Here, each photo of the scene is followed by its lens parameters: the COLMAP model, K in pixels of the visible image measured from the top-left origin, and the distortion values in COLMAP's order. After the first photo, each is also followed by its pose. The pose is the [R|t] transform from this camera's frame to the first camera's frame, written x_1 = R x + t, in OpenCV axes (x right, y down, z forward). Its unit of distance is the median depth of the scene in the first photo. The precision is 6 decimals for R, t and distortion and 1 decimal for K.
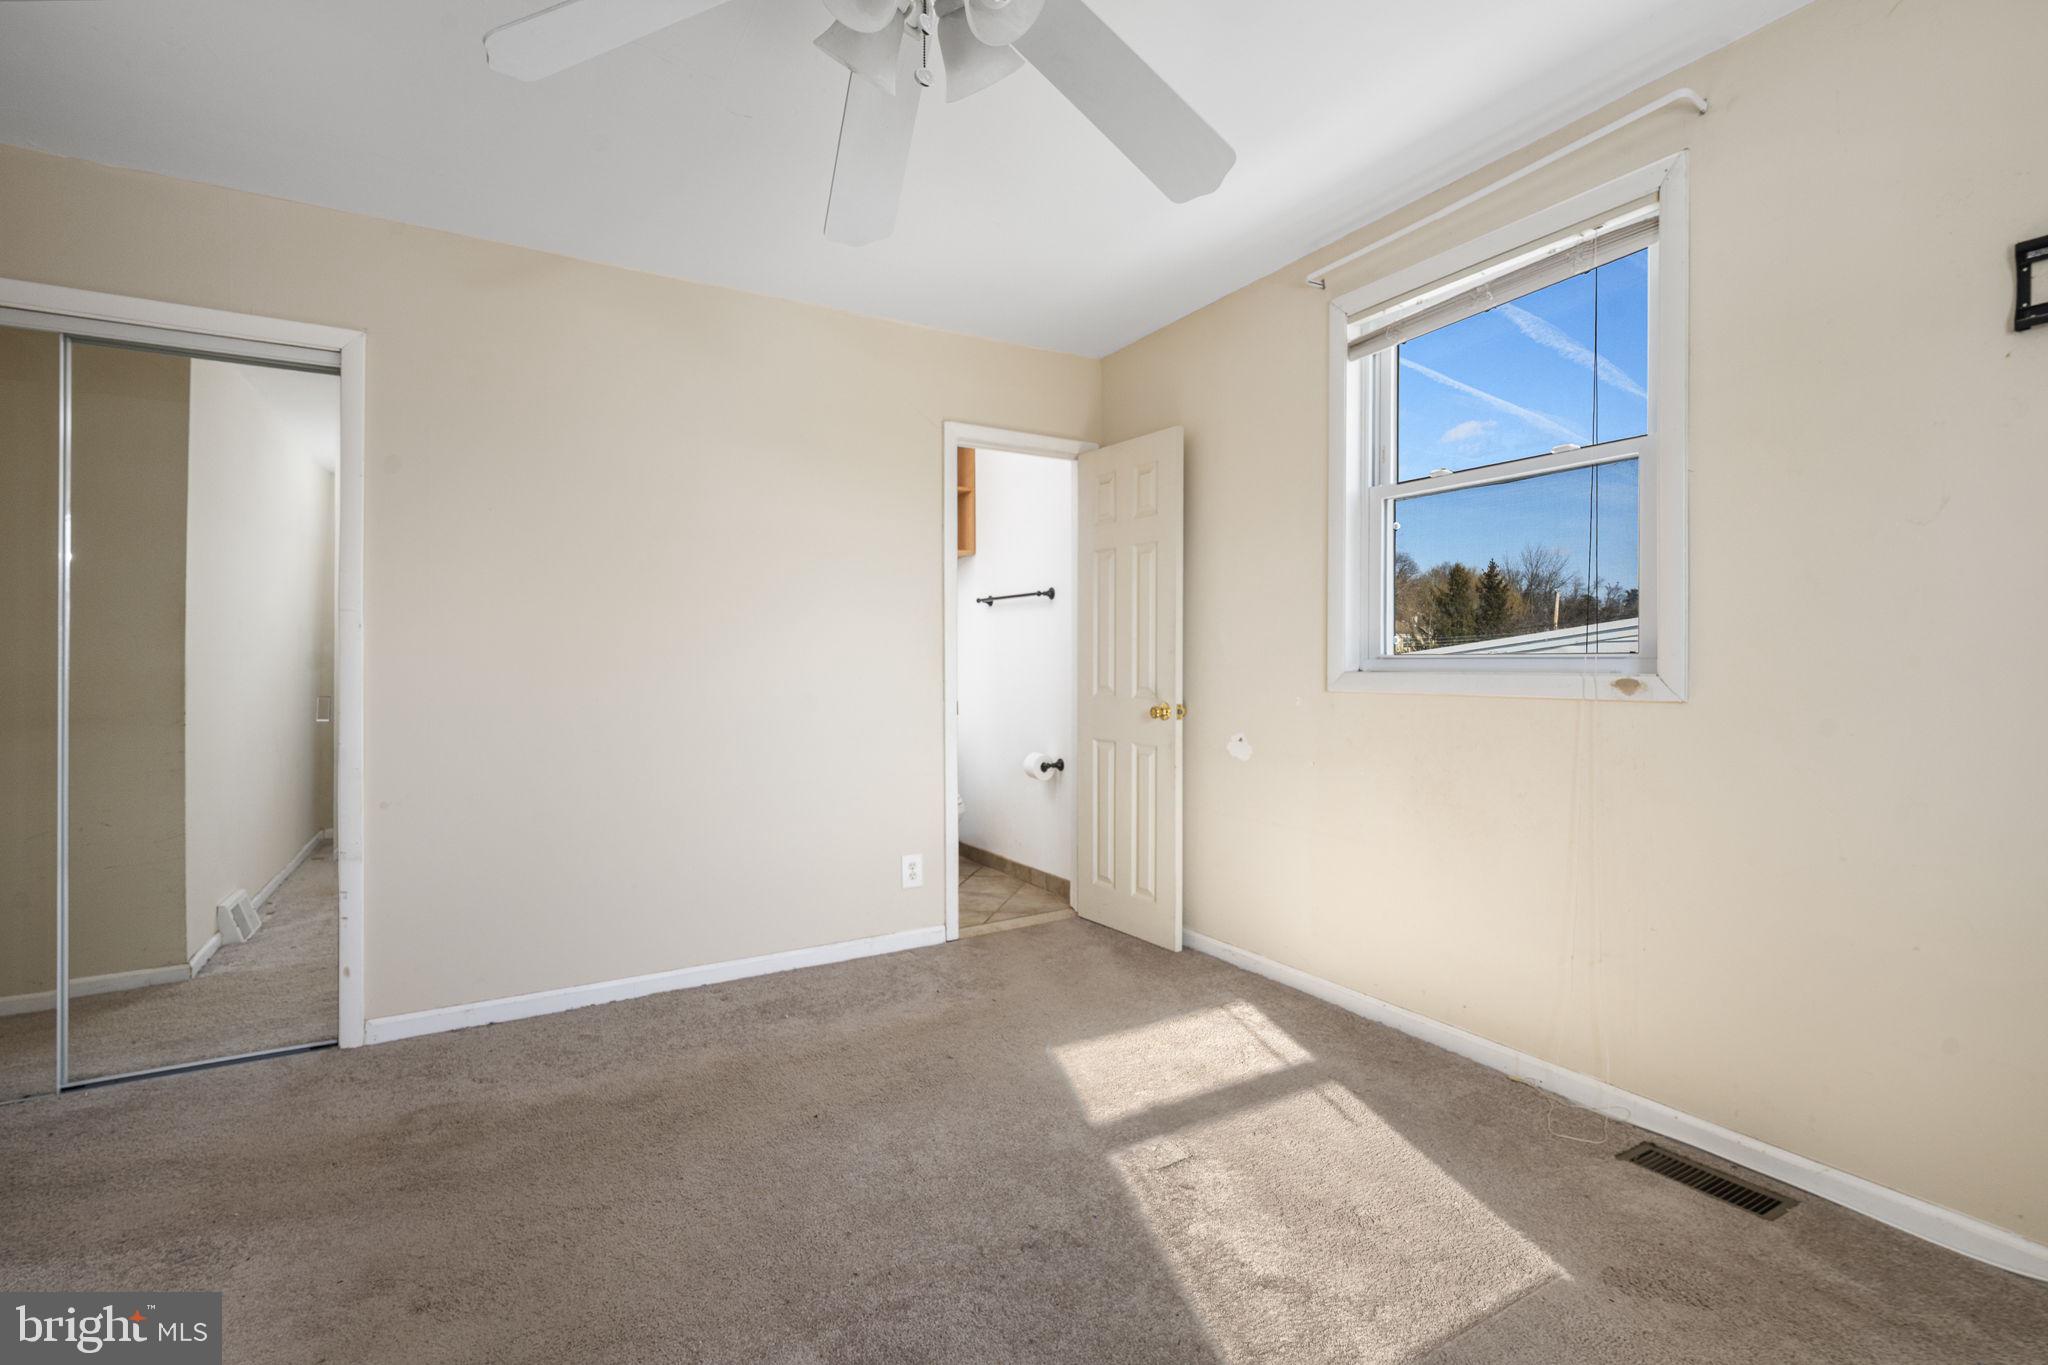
lens RADIAL K [[921.8, 0, 1024.0], [0, 921.8, 682.5], [0, 0, 1]] dist [-0.001150, -0.000101]
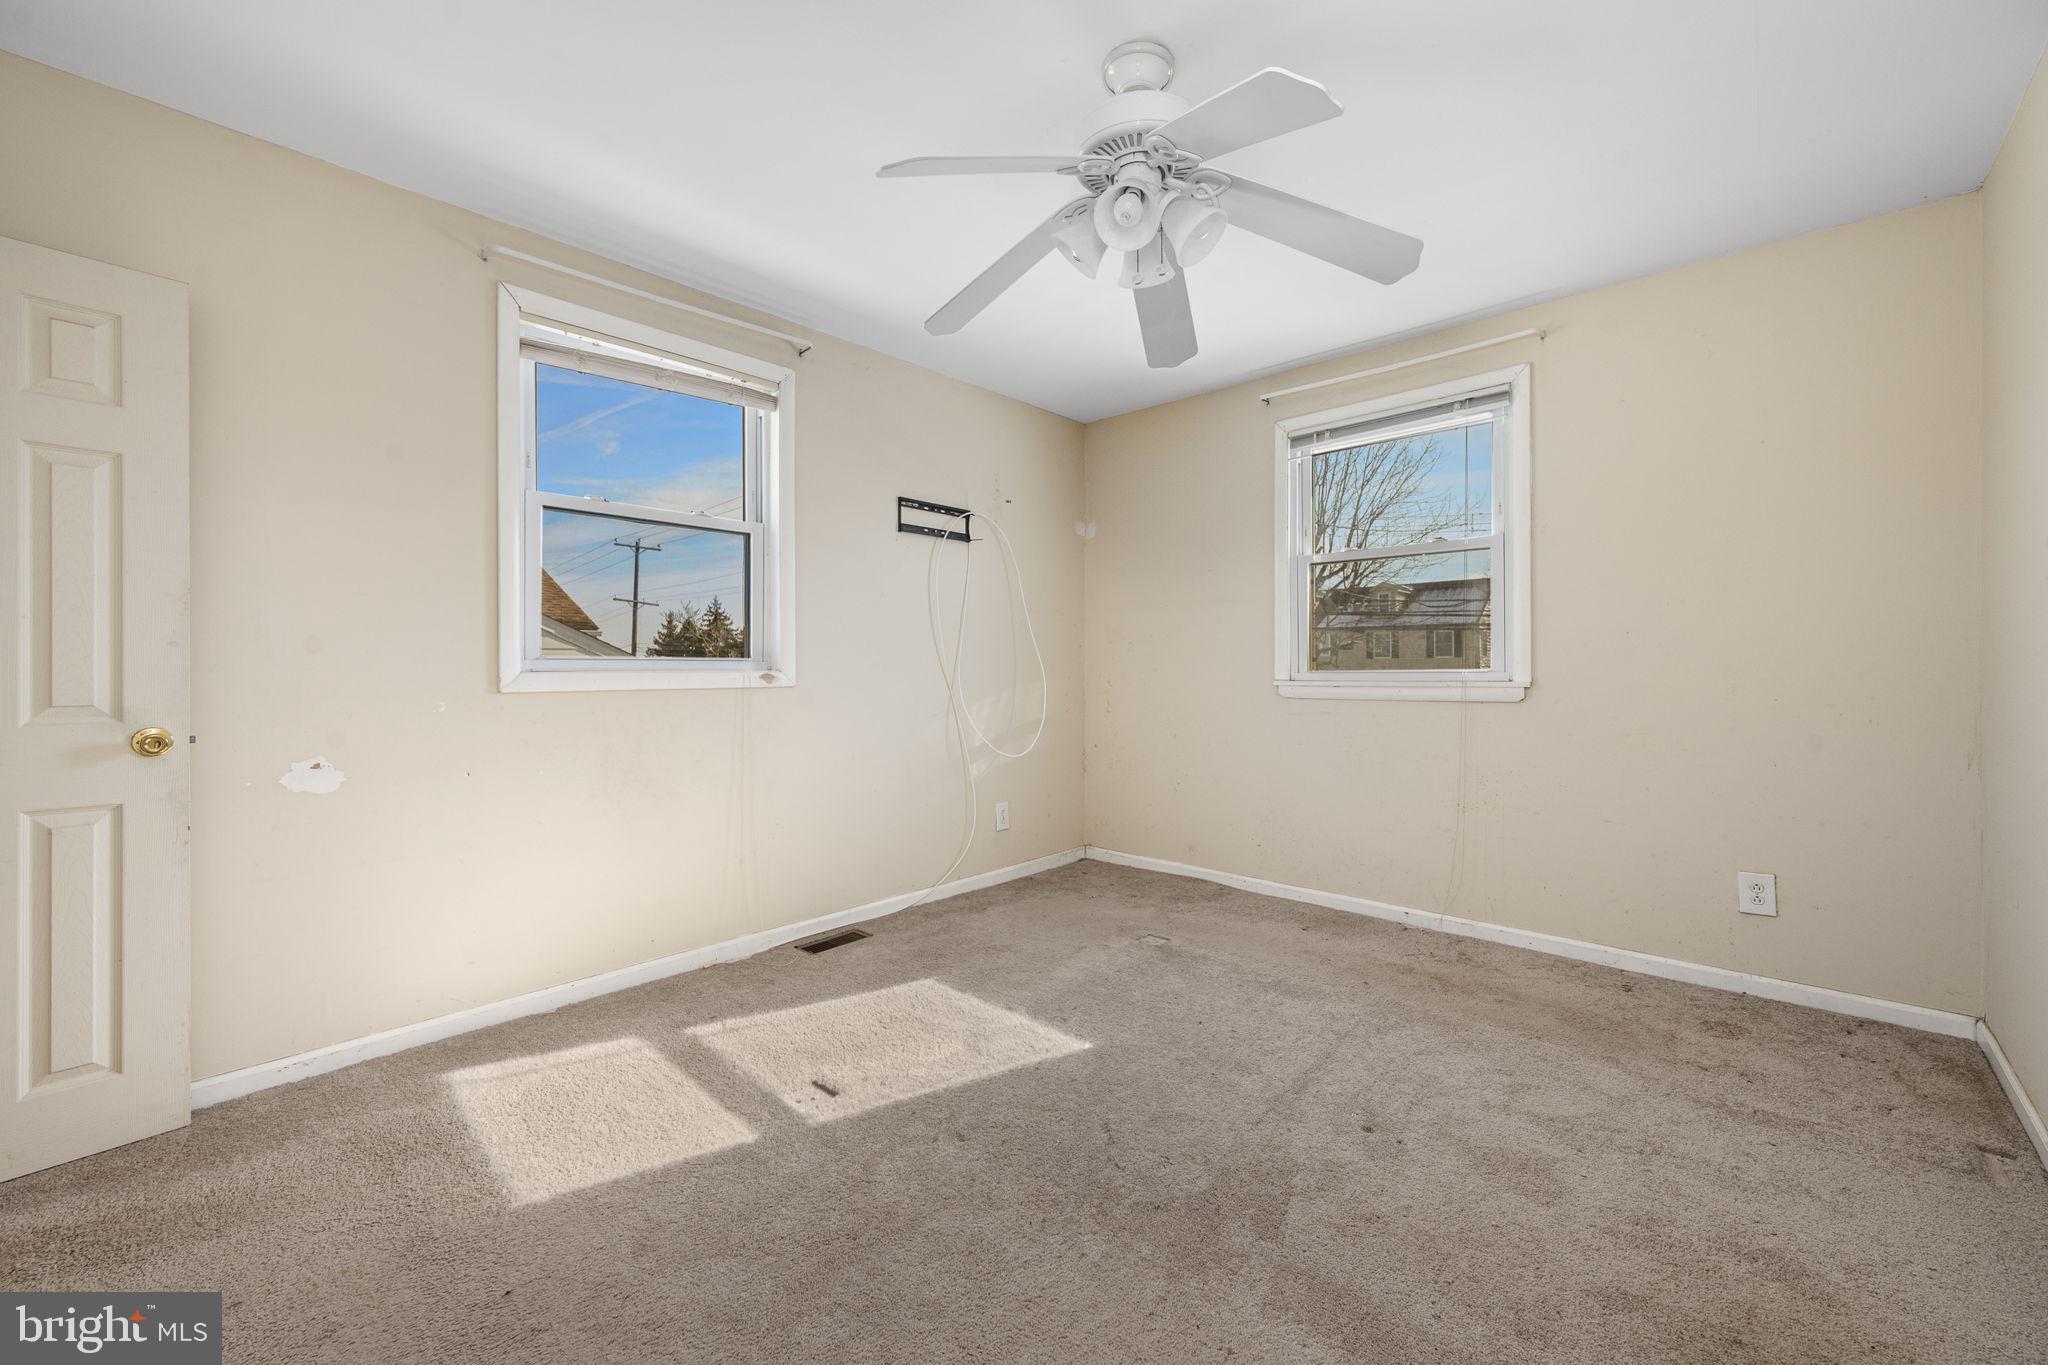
lens RADIAL K [[828.1, 0, 1027.7], [0, 828.1, 658.5], [0, 0, 1]] dist [-0.000057, 0.000037]
pose [[-0.302432, 0.003093, 0.953166, -0.825797], [0.014403, 0.999895, 0.001325, -0.024282], [-0.953062, 0.014130, -0.302445, 0.954809]]
